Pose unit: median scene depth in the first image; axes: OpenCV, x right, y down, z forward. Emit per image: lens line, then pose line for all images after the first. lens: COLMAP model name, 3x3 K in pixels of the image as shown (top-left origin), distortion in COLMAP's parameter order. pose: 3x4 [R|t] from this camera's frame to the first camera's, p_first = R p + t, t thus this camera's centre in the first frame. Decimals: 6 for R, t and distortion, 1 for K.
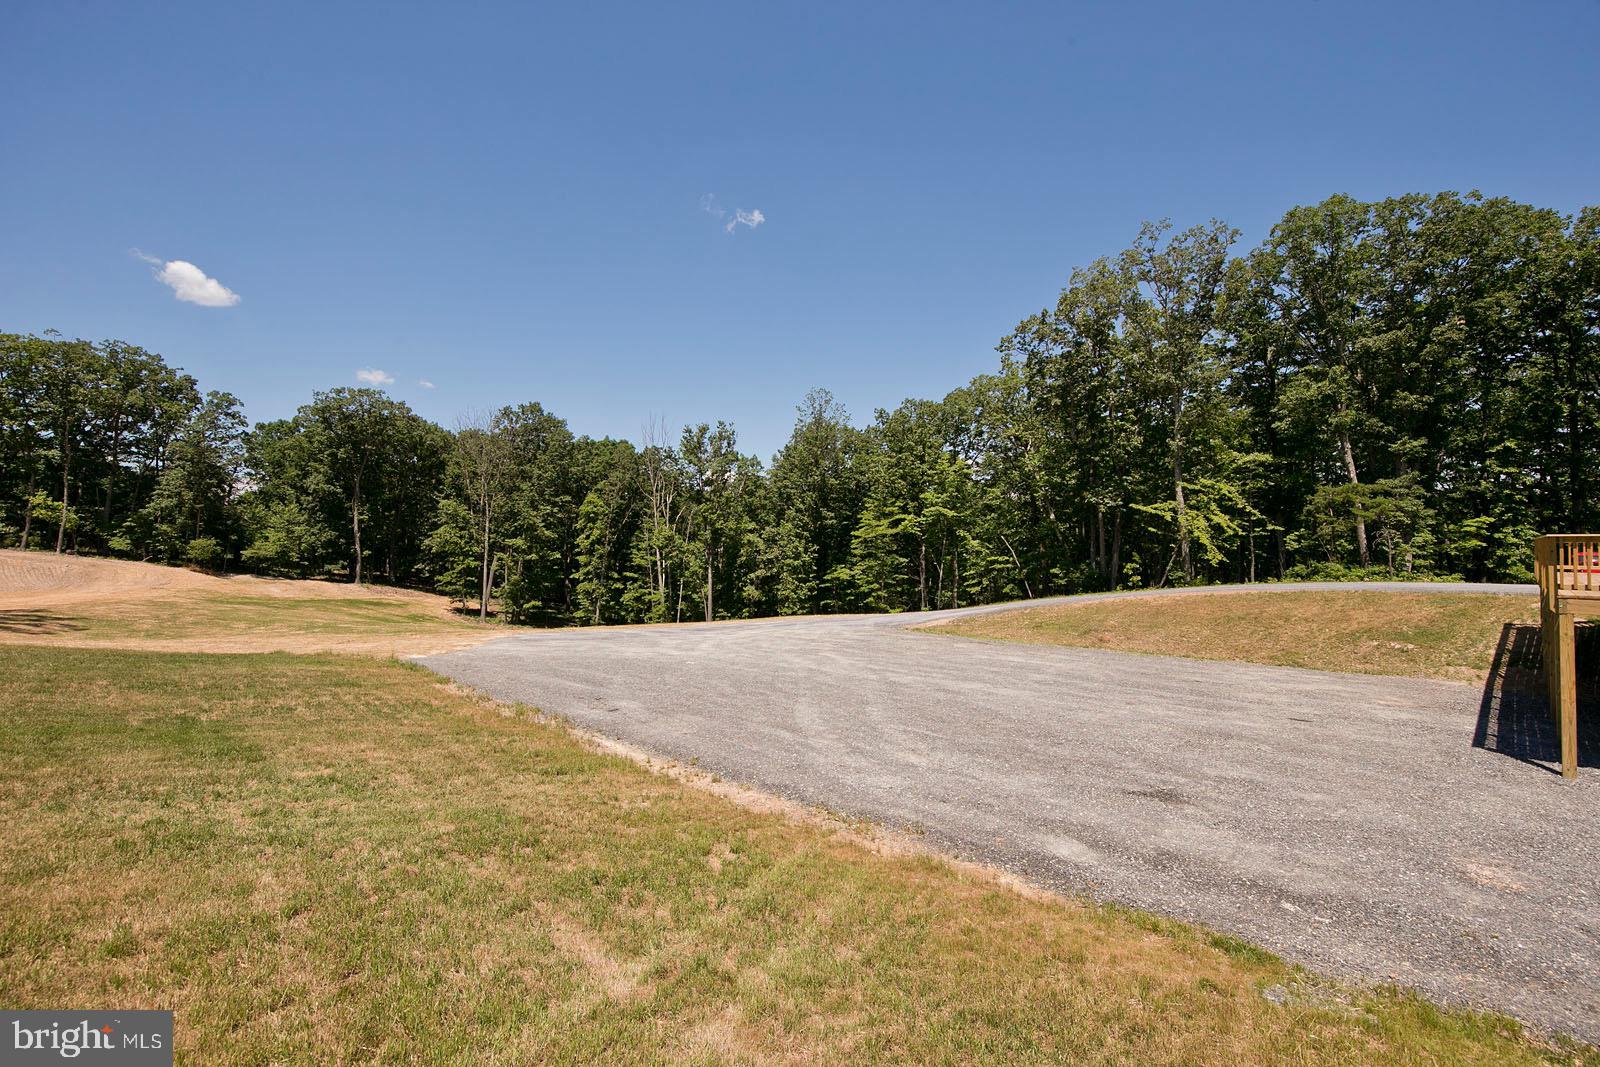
lens RADIAL K [[650.2, 0, 800.0], [0, 650.2, 533.5], [0, 0, 1]] dist [-0.000779, -0.000483]
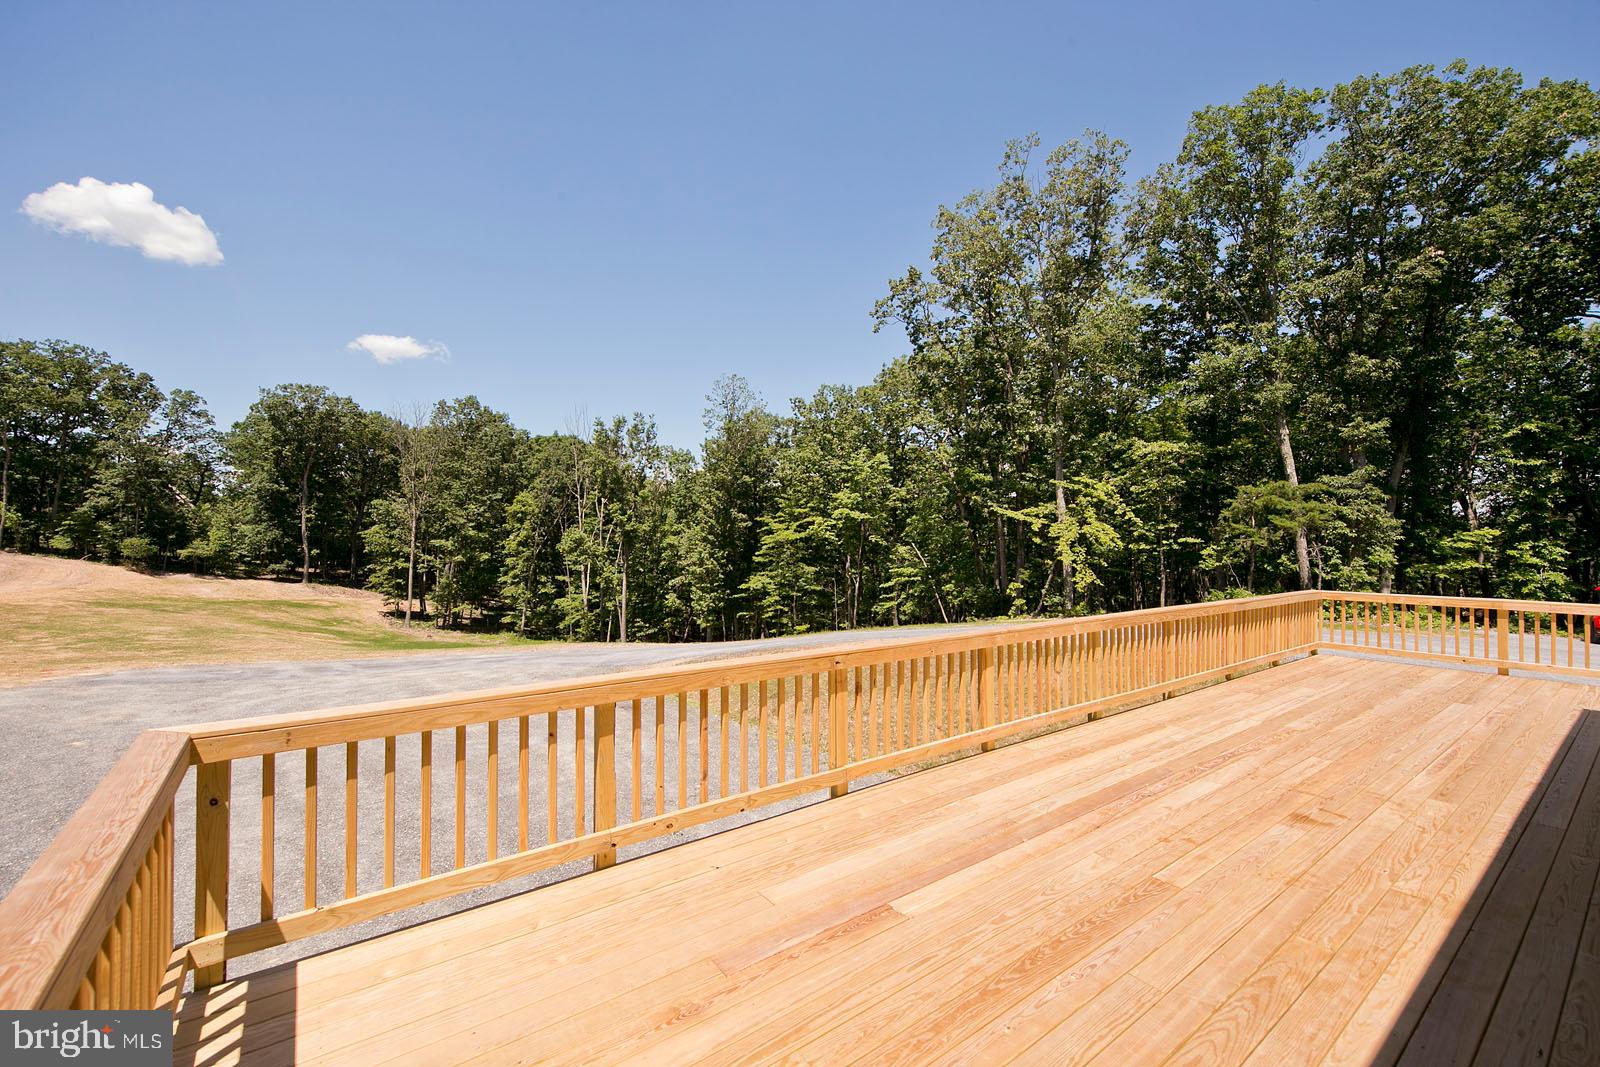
lens RADIAL K [[654.5, 0, 800.0], [0, 654.5, 533.5], [0, 0, 1]] dist [0.000495, 0.000176]
pose [[0.994996, 0.005721, -0.099746, 0.195602], [-0.005072, 0.999964, 0.006763, -0.010688], [0.099781, -0.006223, 0.994990, 0.107829]]
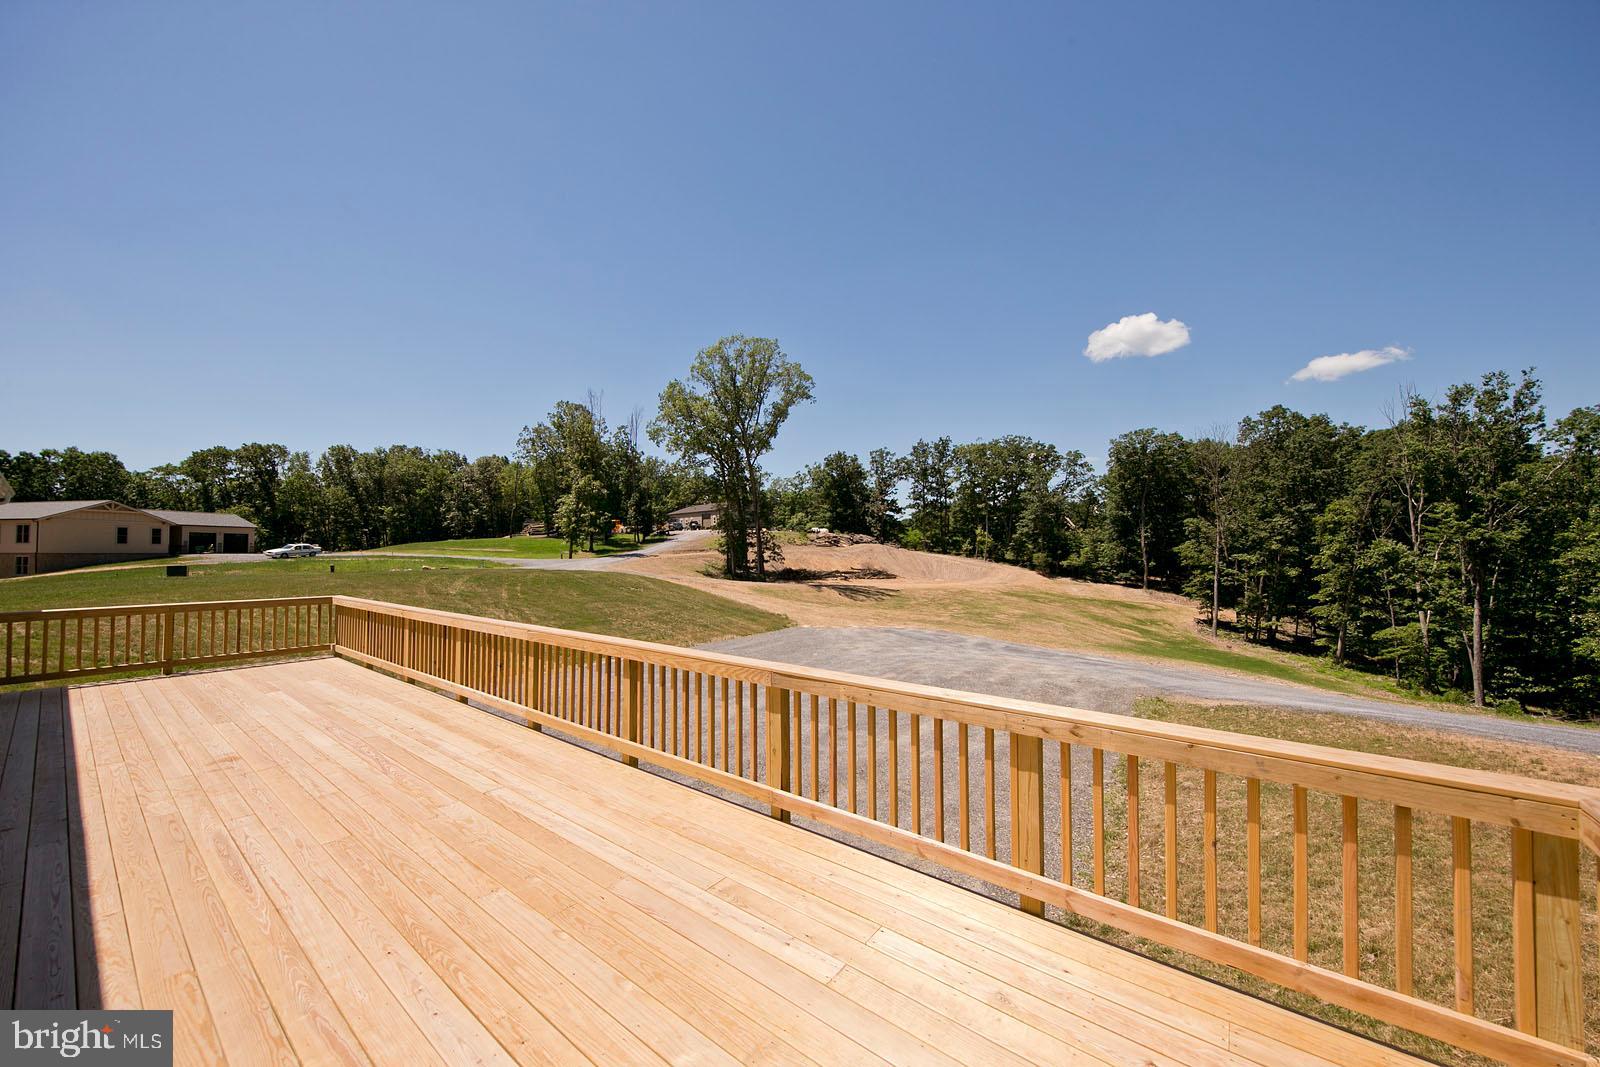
lens RADIAL K [[567.4, 0, 800.0], [0, 567.4, 533.5], [0, 0, 1]] dist [0.000012, -0.000018]
pose [[0.170050, -0.030086, -0.984976, 0.309654], [0.015481, 0.999492, -0.027857, -0.009157], [0.985314, -0.010511, 0.170429, 0.222029]]
